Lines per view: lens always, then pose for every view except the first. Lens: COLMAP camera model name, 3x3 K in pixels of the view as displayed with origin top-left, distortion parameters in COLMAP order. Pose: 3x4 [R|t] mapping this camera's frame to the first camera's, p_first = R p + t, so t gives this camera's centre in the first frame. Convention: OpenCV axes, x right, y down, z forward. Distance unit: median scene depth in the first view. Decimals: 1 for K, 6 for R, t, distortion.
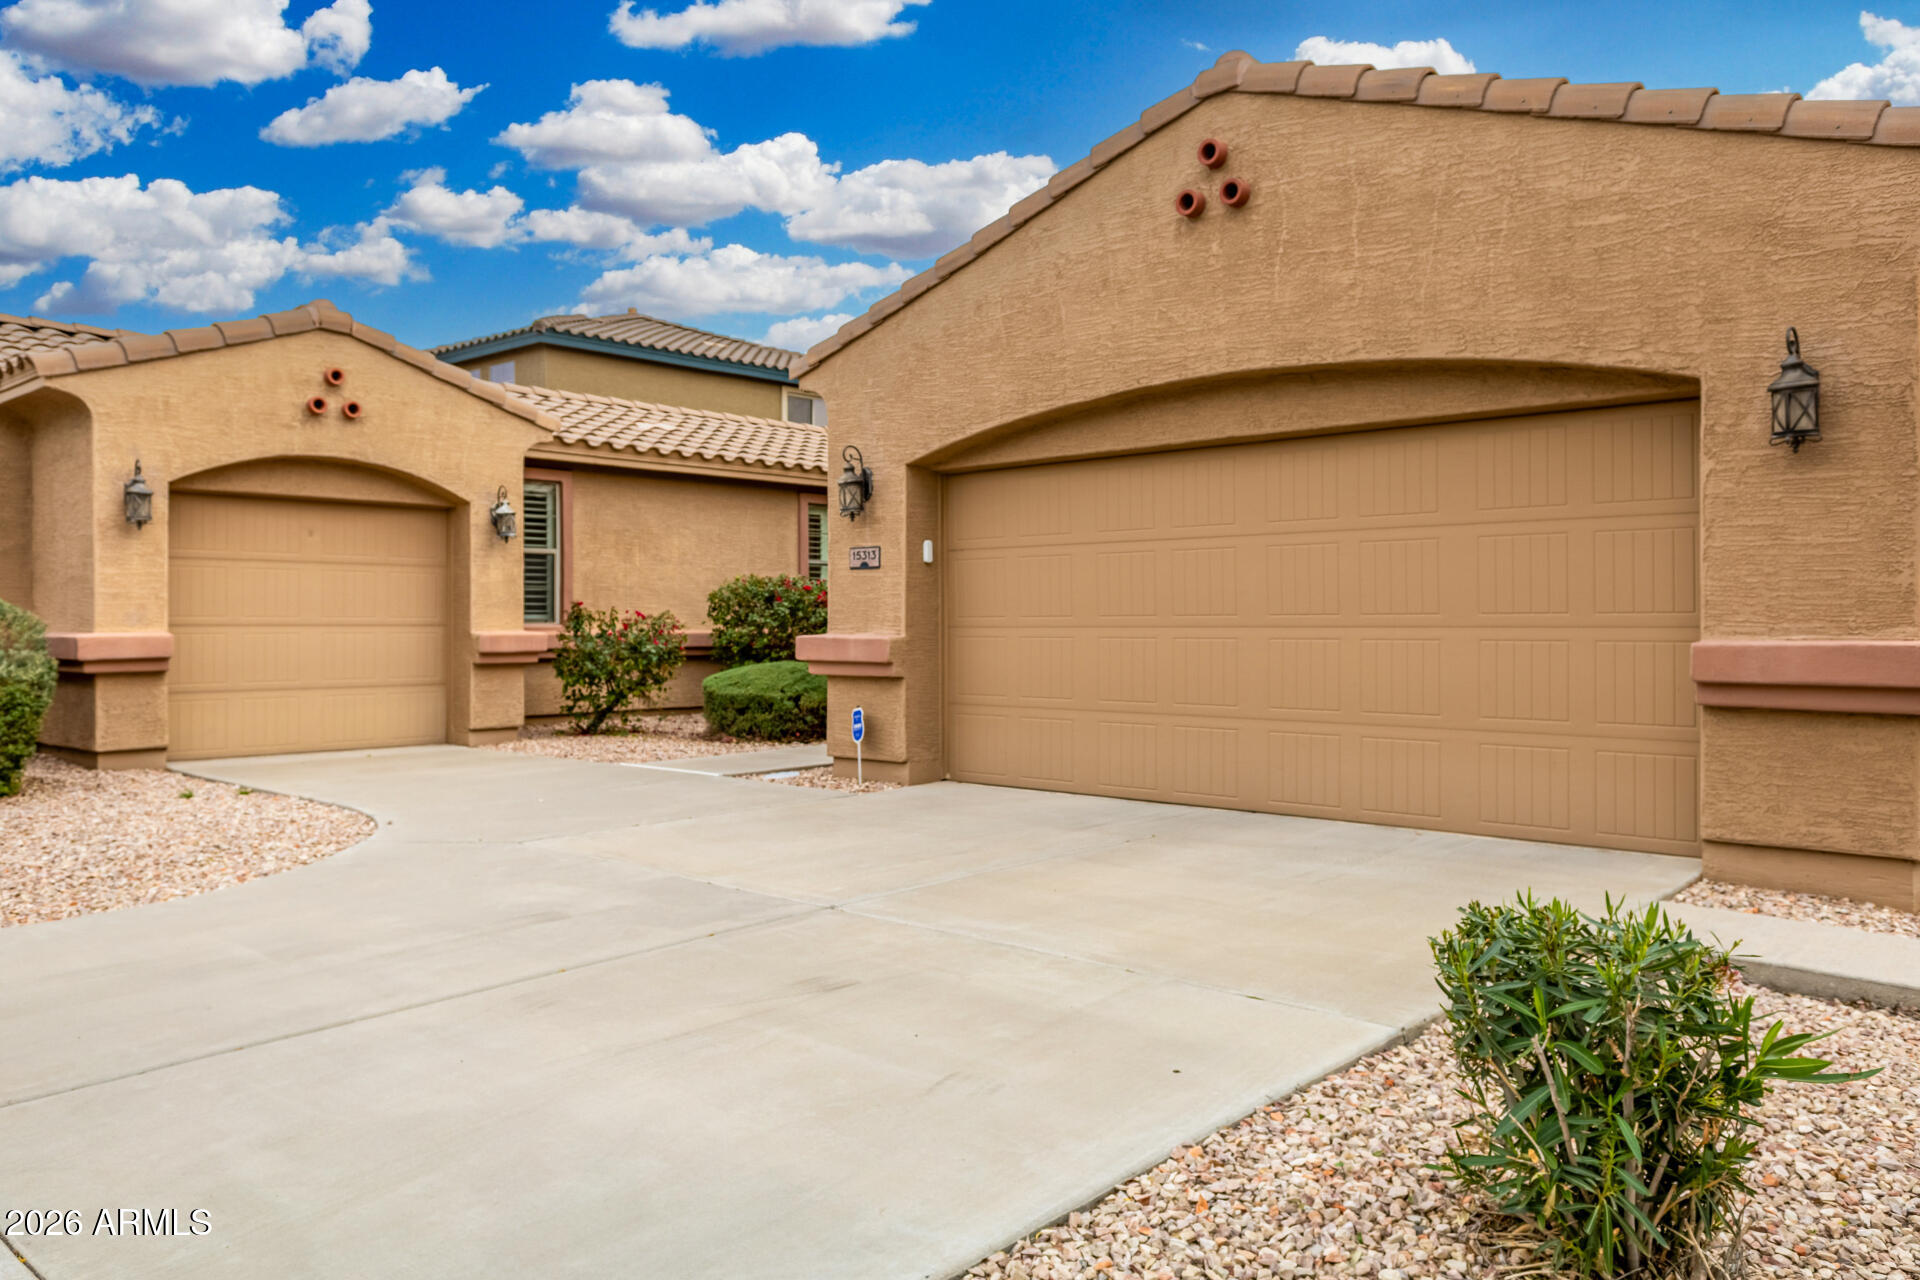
lens RADIAL K [[1450.6, 0, 965.5], [0, 1450.6, 638.8], [0, 0, 1]] dist [0.045097, -0.012975]
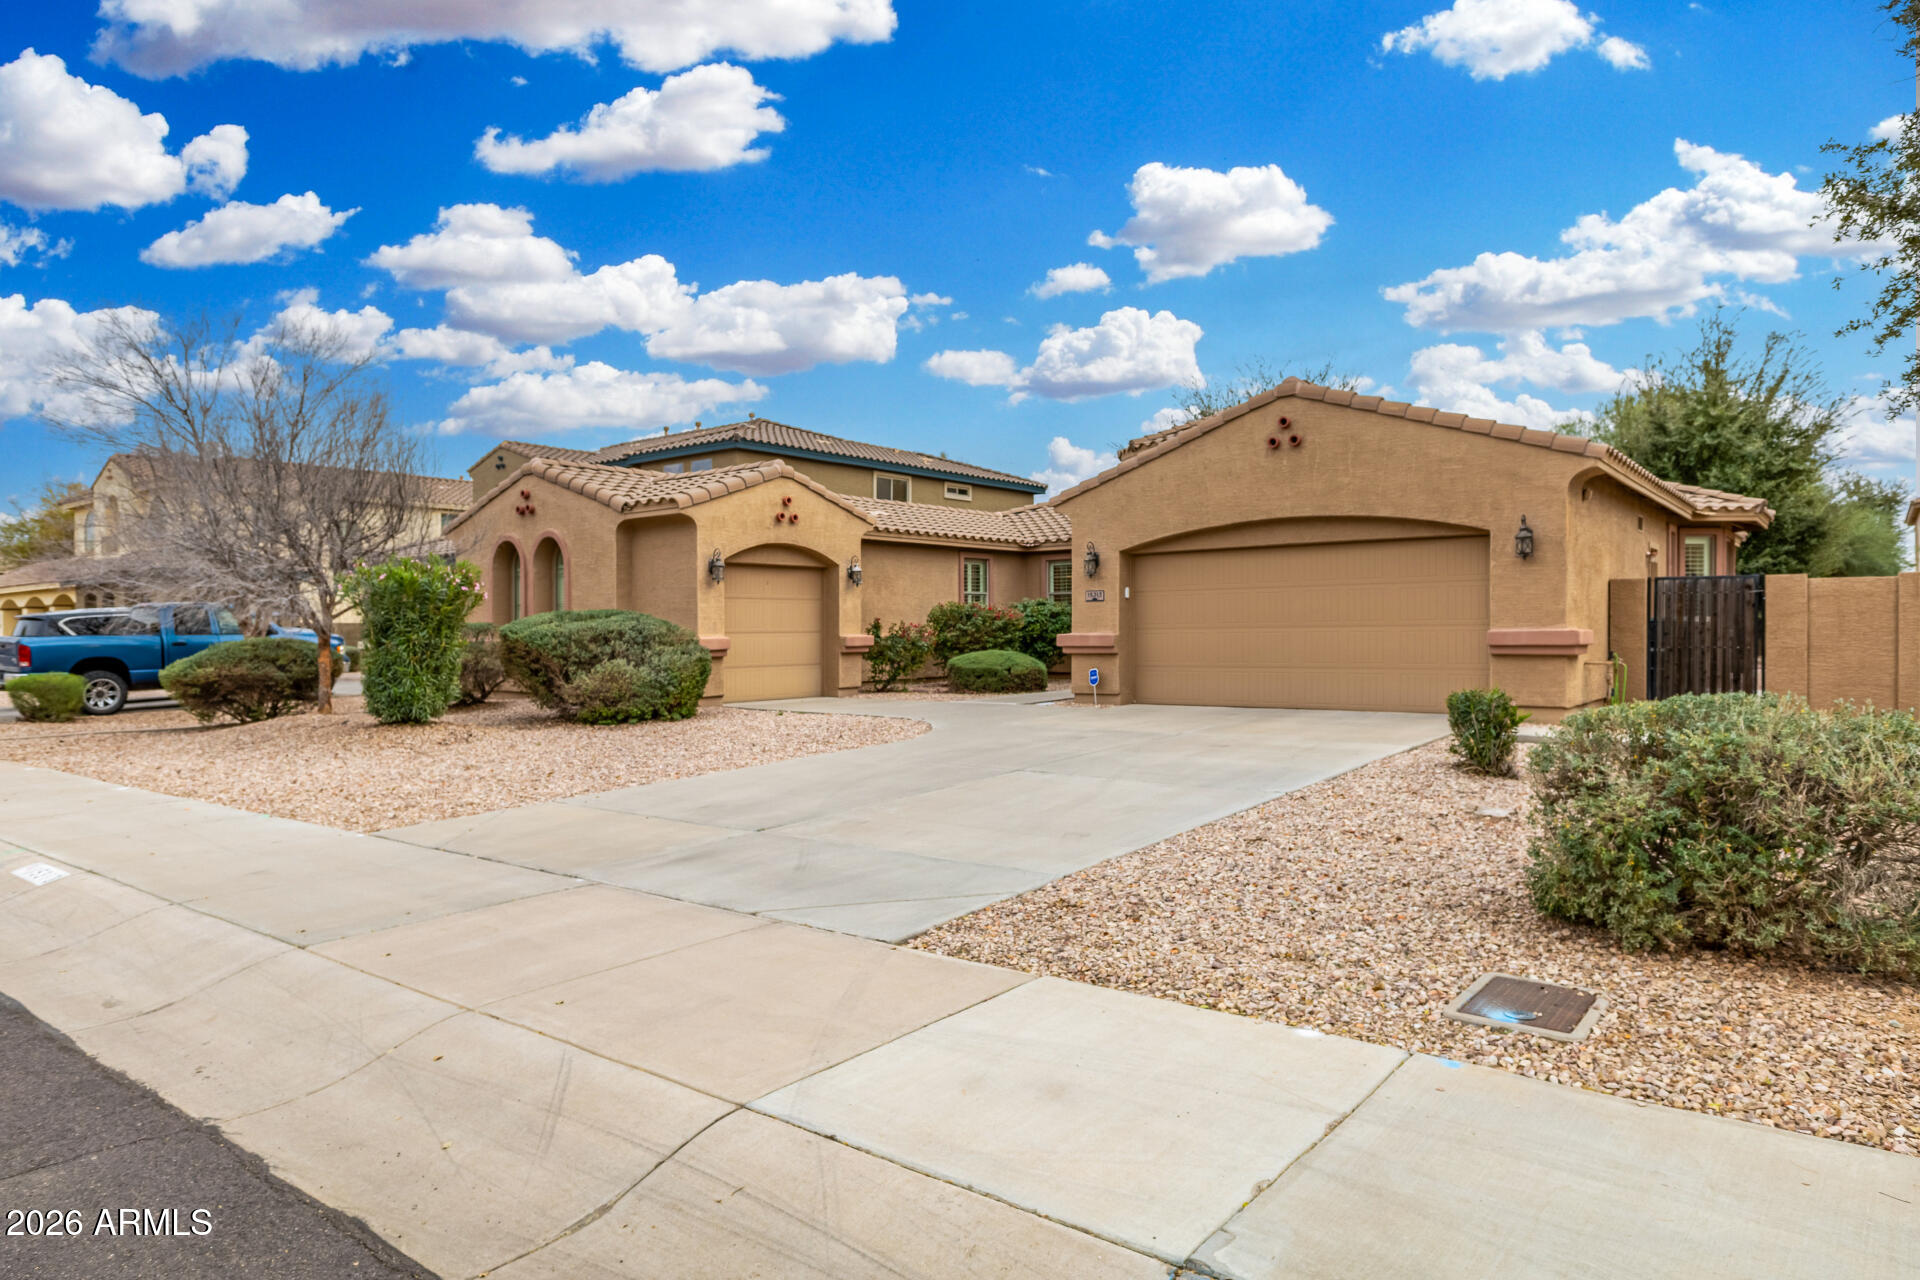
lens RADIAL K [[1231.2, 0, 957.6], [0, 1231.2, 669.2], [0, 0, 1]] dist [0.009713, 0.002054]
pose [[0.996194, -0.012553, 0.086250, -0.424266], [0.010806, 0.999727, 0.020693, 0.010085], [-0.086486, -0.019683, 0.996059, -0.740834]]
